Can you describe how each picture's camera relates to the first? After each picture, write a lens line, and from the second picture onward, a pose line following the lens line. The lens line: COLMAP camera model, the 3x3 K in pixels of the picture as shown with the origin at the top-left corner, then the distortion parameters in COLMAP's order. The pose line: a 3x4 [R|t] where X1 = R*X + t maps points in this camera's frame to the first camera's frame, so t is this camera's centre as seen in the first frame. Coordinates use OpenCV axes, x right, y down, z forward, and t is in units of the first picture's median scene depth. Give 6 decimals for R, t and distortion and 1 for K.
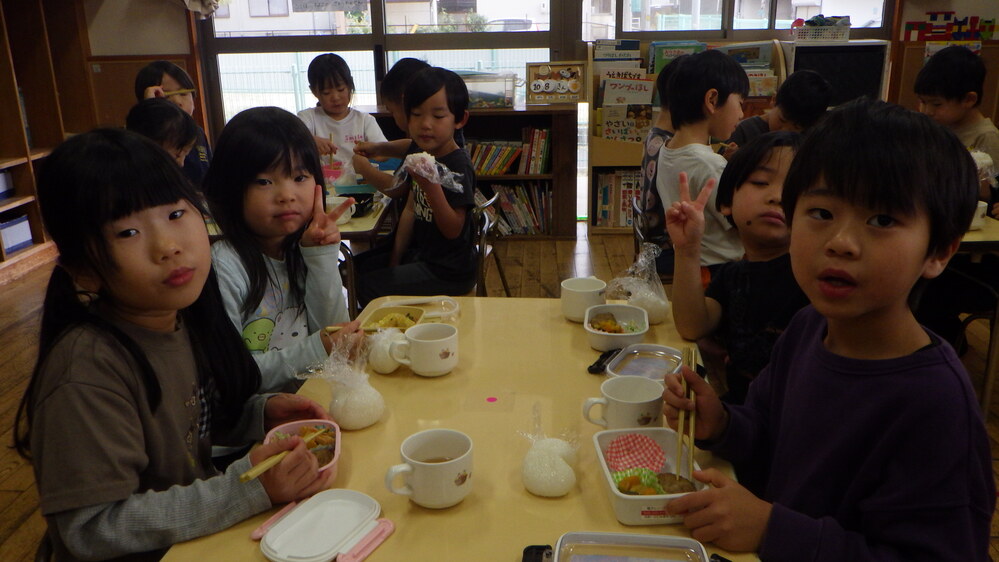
lens RADIAL K [[842.2, 0, 499.5], [0, 842.2, 281.0], [0, 0, 1]] dist [-0.003539, 0.000222]
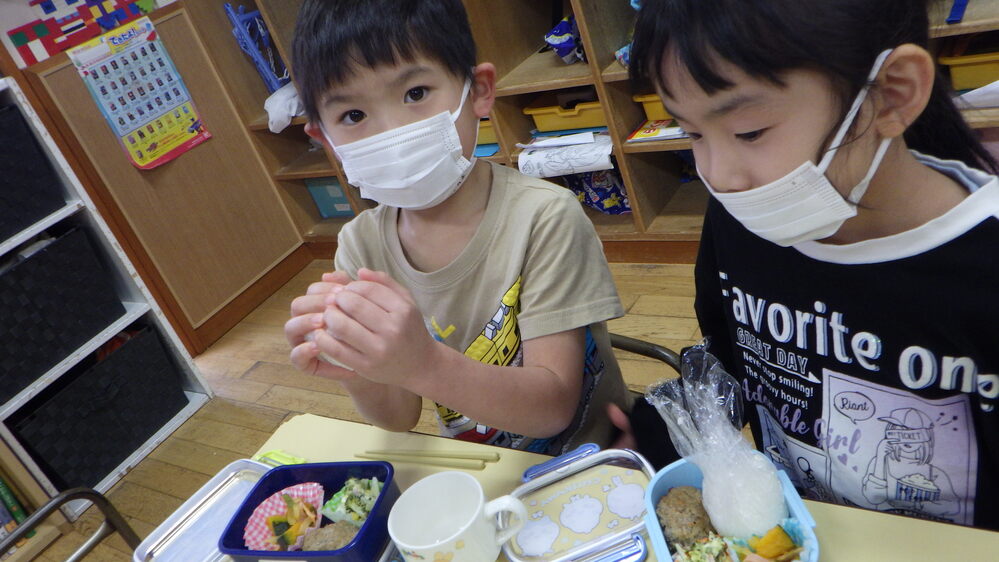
lens RADIAL K [[842.2, 0, 499.5], [0, 842.2, 281.0], [0, 0, 1]] dist [-0.003539, 0.000222]
pose [[0.493363, -0.546422, 0.676769, 0.205509], [0.540763, 0.802100, 0.253399, -0.156143], [-0.681299, 0.240954, 0.691211, 0.484877]]
